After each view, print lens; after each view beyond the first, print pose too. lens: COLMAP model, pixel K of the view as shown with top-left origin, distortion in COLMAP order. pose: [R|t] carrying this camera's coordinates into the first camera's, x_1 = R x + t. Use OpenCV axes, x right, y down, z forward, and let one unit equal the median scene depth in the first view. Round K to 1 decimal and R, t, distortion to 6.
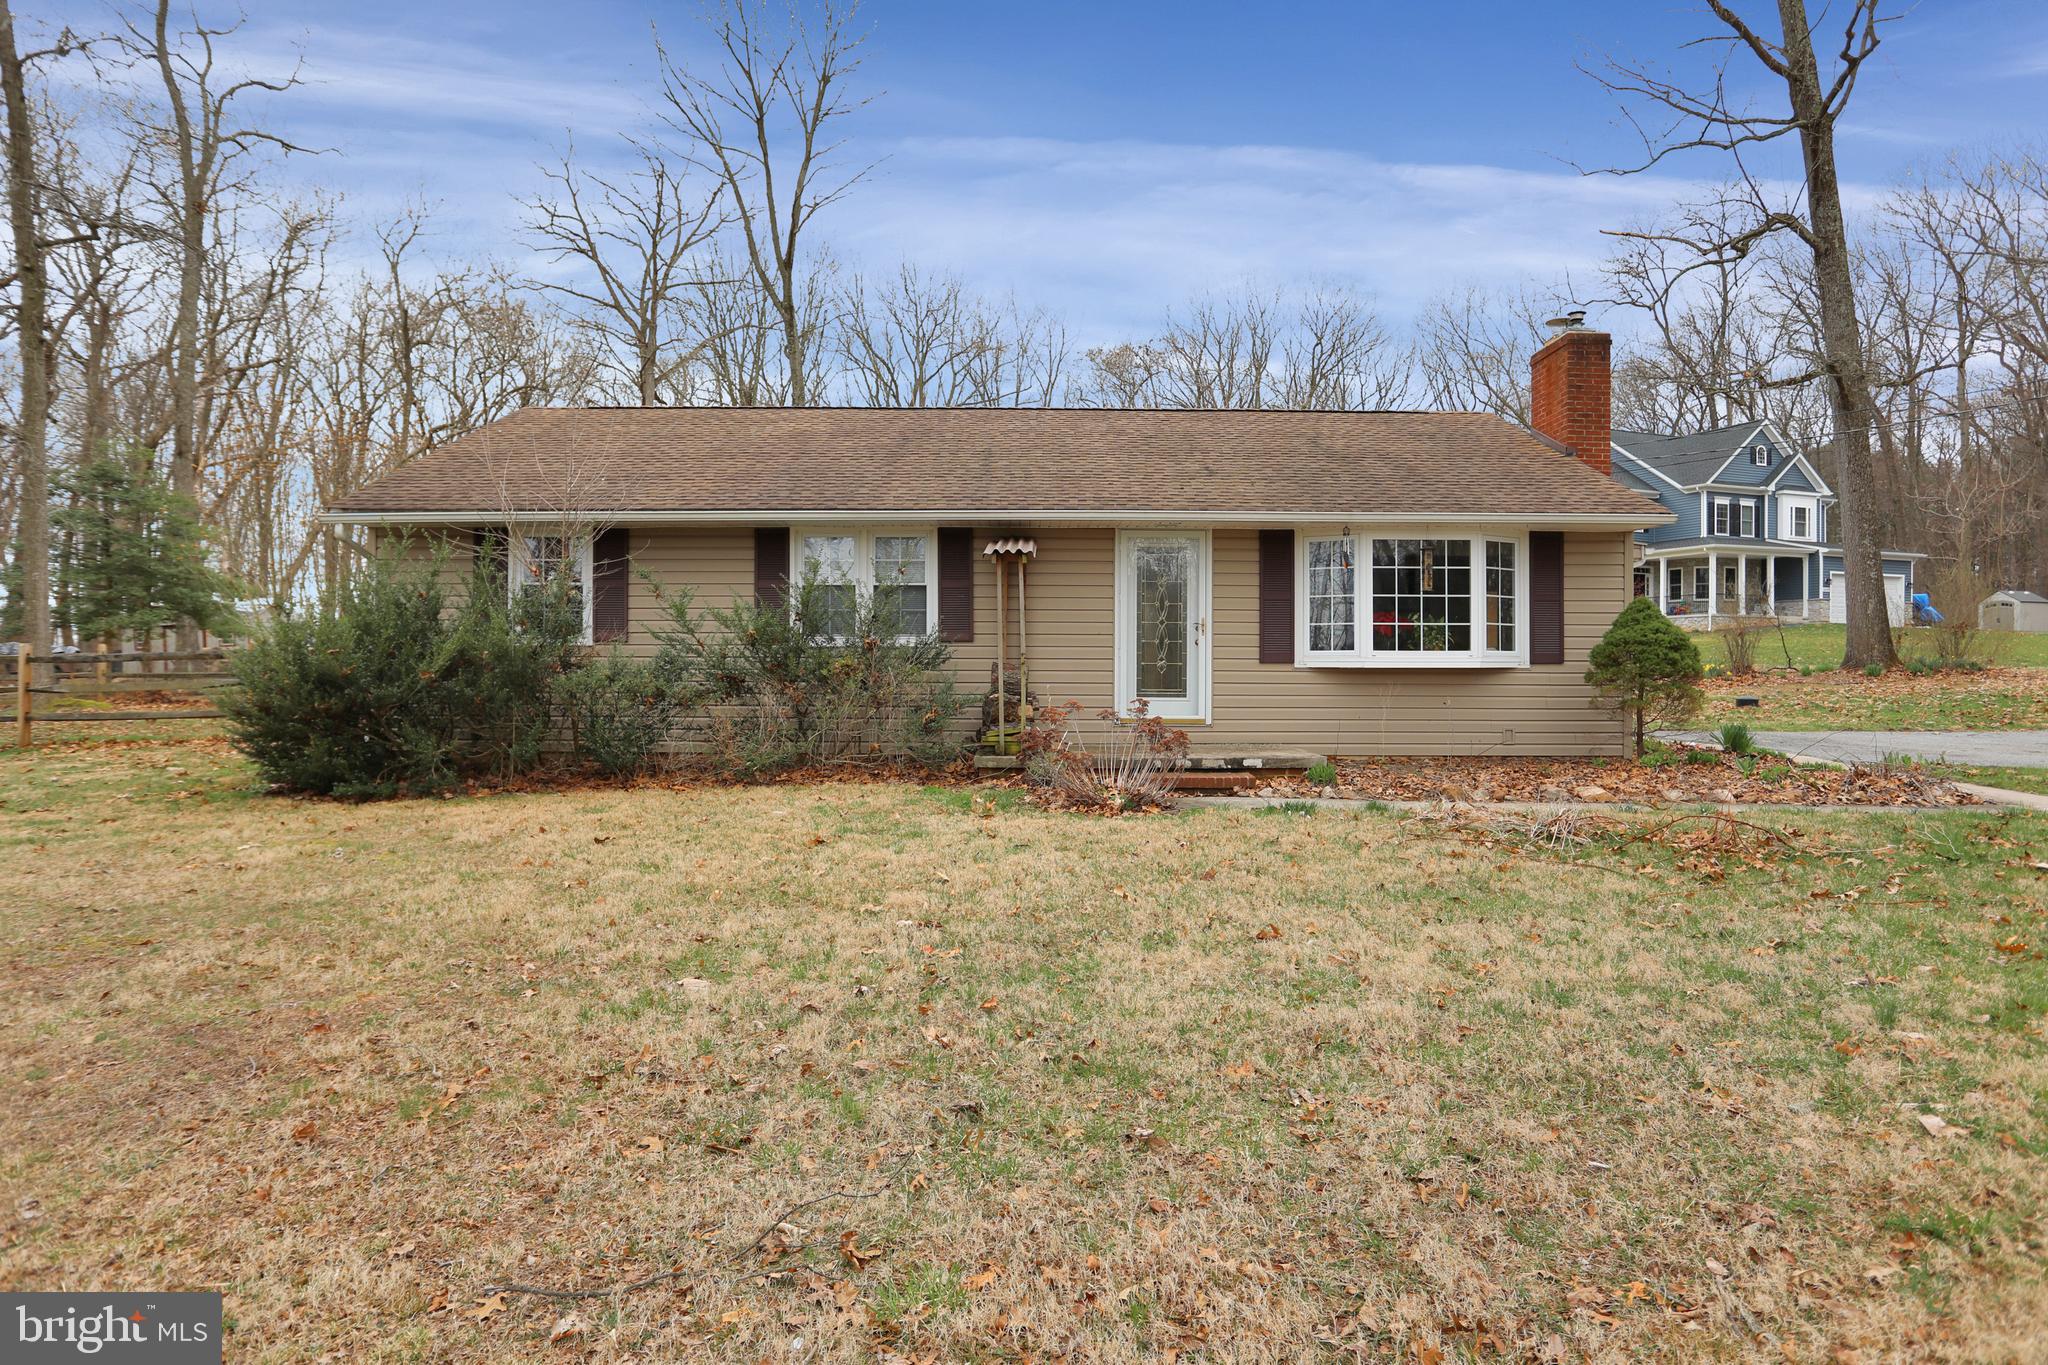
lens RADIAL K [[1215.1, 0, 1024.0], [0, 1215.1, 682.5], [0, 0, 1]] dist [-0.057644, 0.037584]
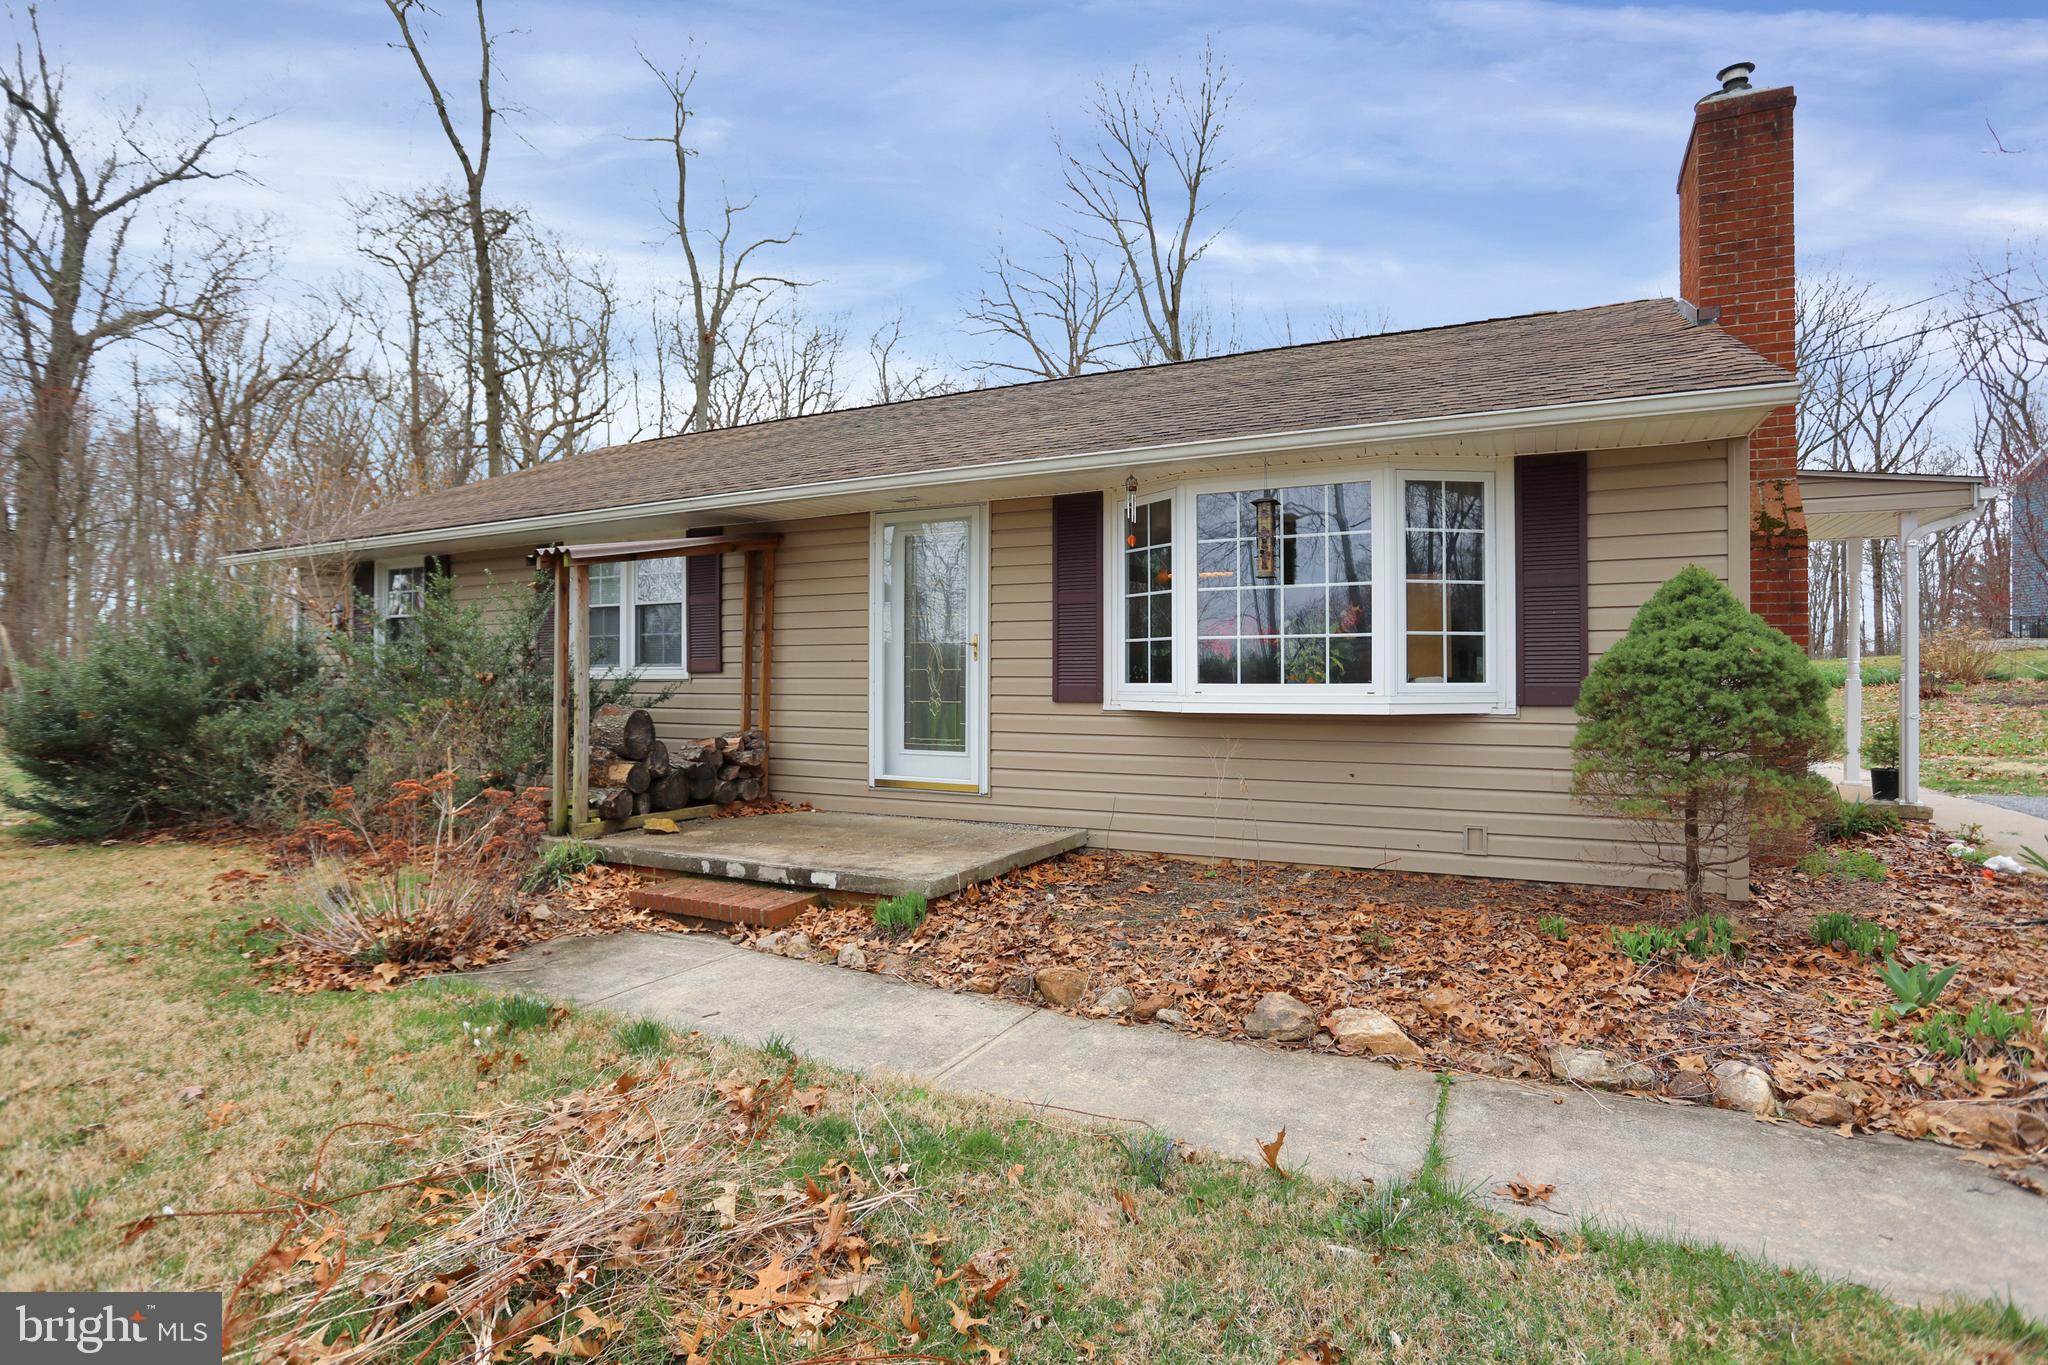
lens RADIAL K [[1022.5, 0, 1024.0], [0, 1022.5, 682.5], [0, 0, 1]] dist [-0.069907, 0.042062]
pose [[0.892958, -0.002747, -0.450132, 0.426682], [0.000028, 0.999982, -0.006047, -0.023322], [0.450141, 0.005387, 0.892941, 0.506131]]
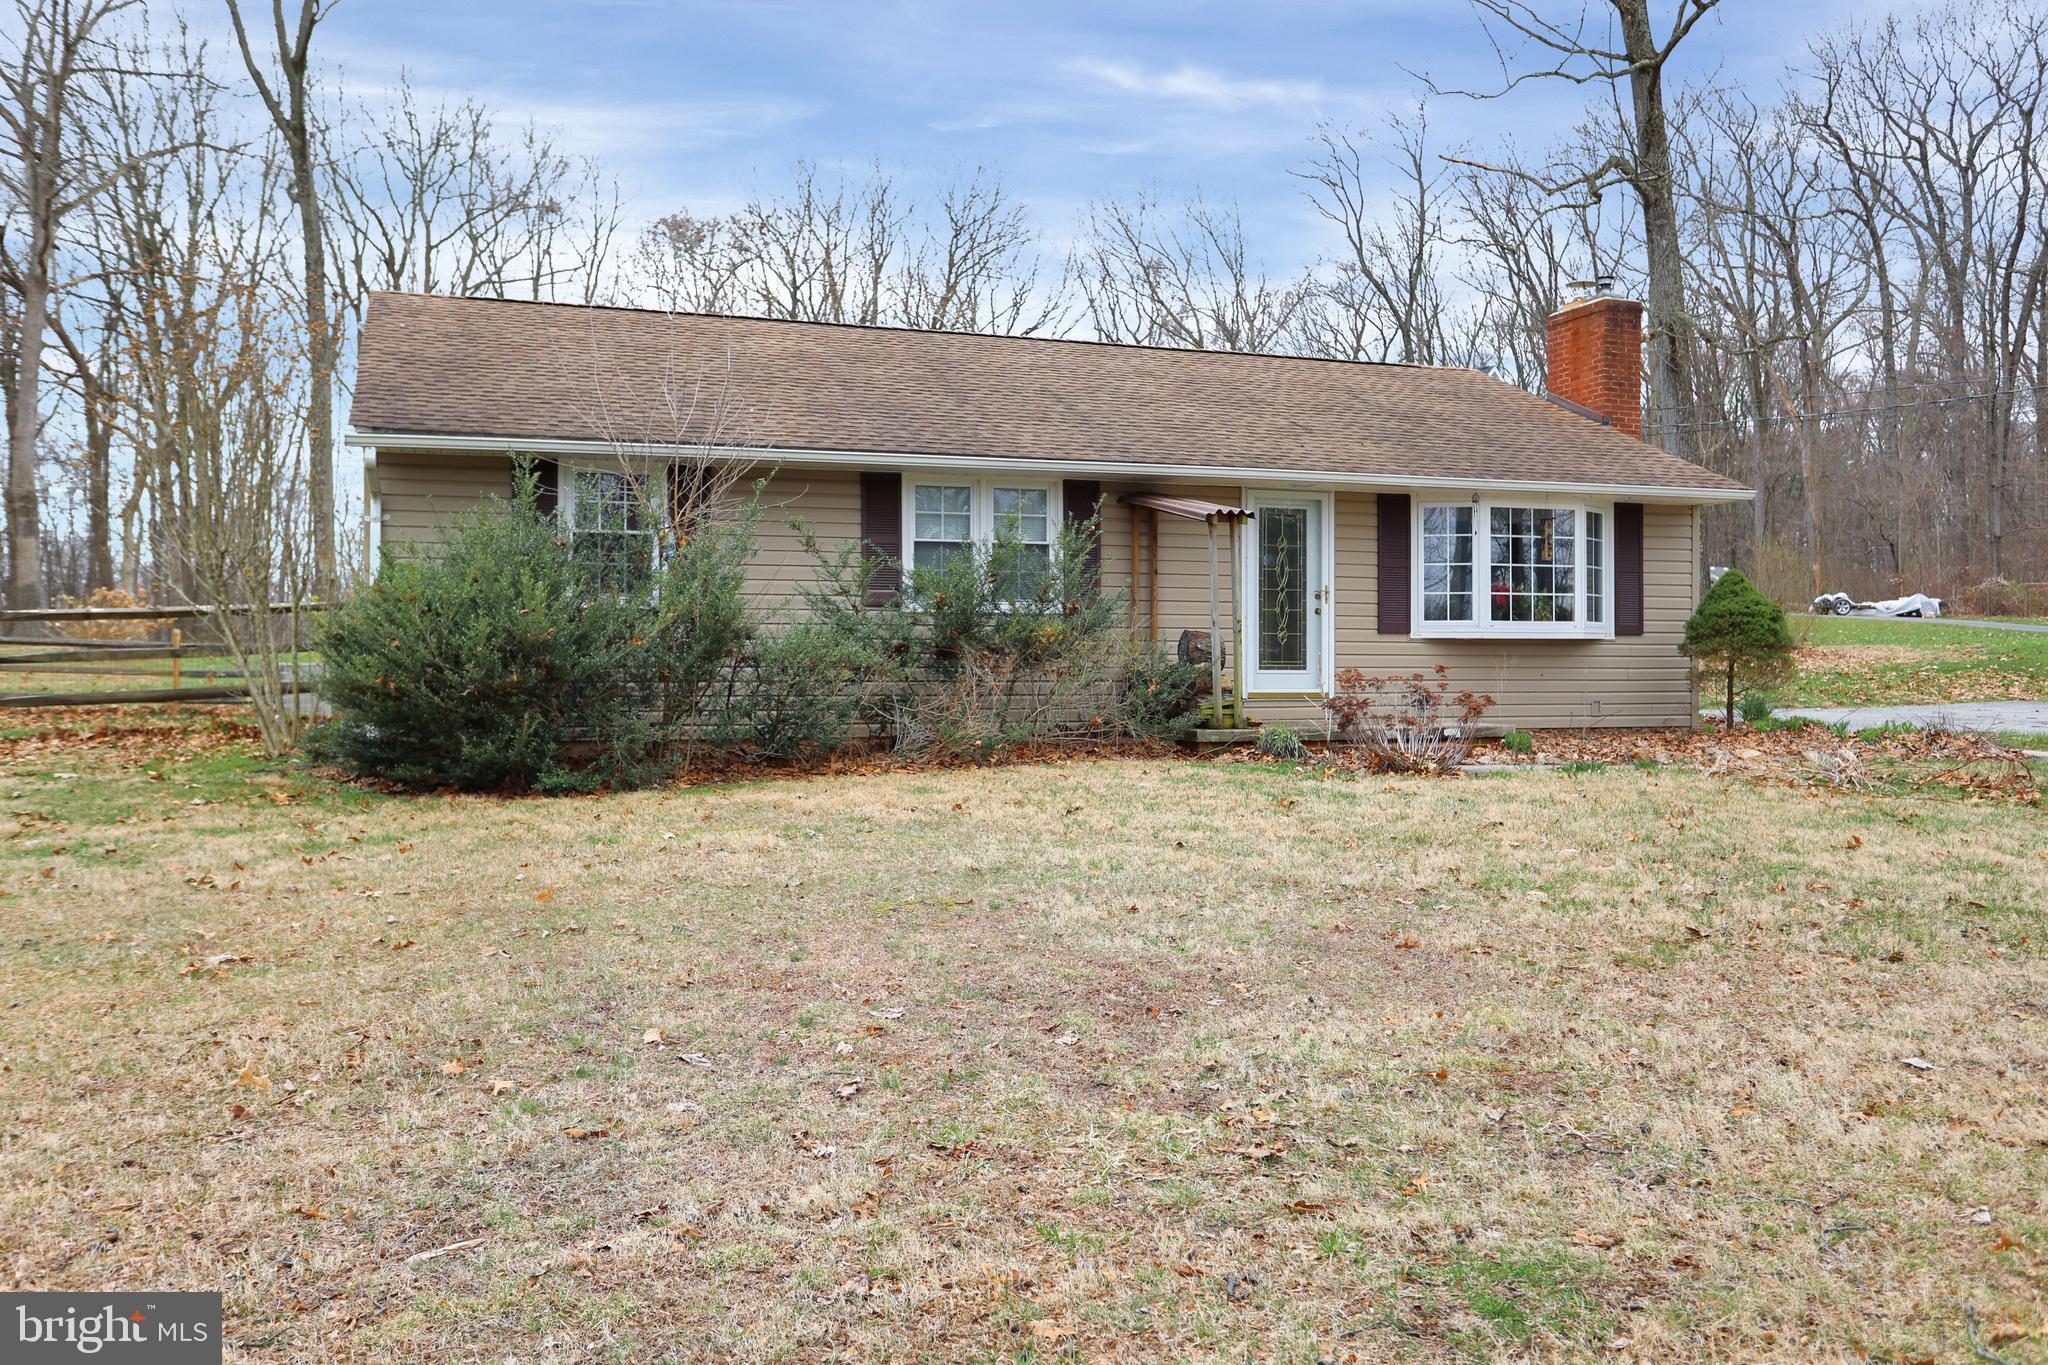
lens RADIAL K [[1636.3, 0, 1024.0], [0, 1636.3, 682.5], [0, 0, 1]] dist [0.000198, 0.002557]
pose [[0.945324, -0.005974, 0.326078, -0.489271], [0.004078, 0.999971, 0.006497, 0.013101], [-0.326107, -0.004812, 0.945321, -0.126368]]
